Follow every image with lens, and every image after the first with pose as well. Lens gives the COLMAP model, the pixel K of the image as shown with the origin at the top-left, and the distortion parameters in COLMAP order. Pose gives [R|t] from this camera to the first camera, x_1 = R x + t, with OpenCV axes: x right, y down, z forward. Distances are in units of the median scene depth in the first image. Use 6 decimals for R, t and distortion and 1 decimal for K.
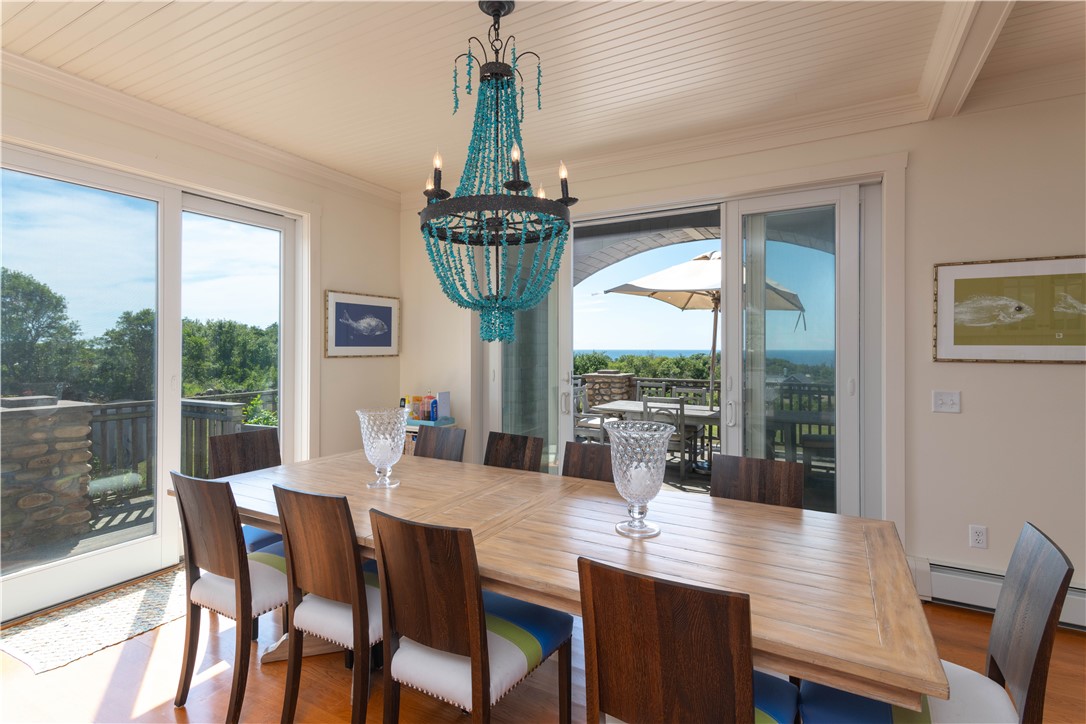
lens RADIAL K [[536.4, 0, 539.7], [0, 536.4, 356.4], [0, 0, 1]] dist [-0.003555, -0.001669]
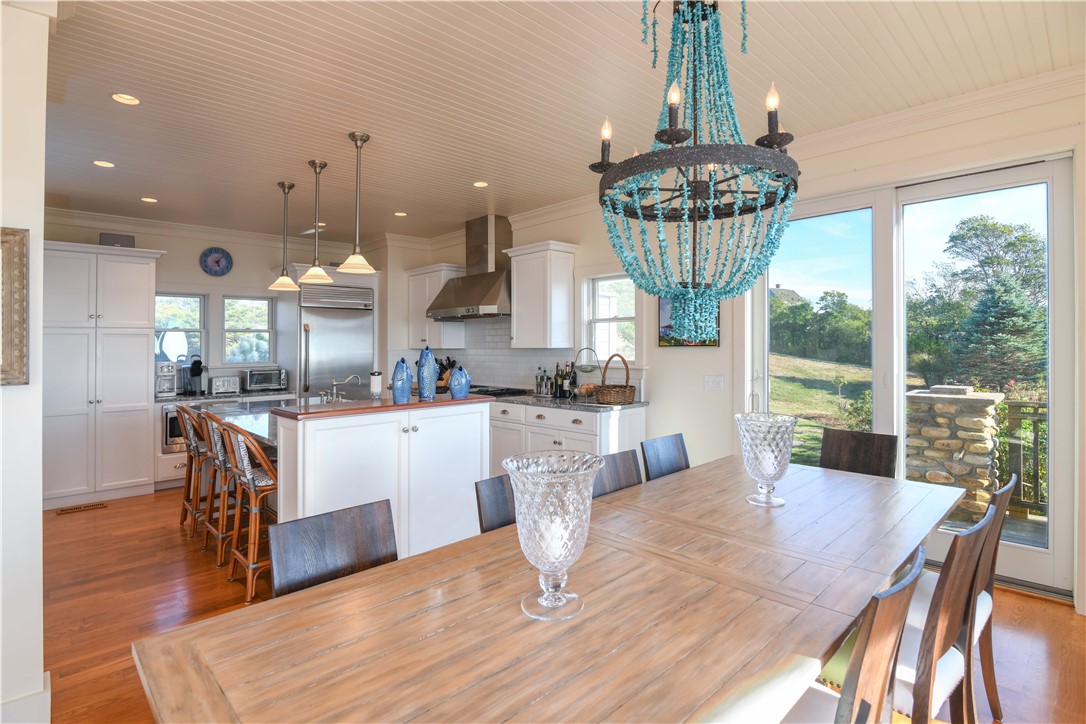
lens RADIAL K [[536.4, 0, 542.1], [0, 536.4, 354.0], [0, 0, 1]] dist [-0.003555, -0.001669]
pose [[-0.296975, 0.020096, -0.954674, 0.735628], [-0.000193, 0.999777, 0.021106, -0.027937], [0.954885, 0.006452, -0.296905, 1.009648]]
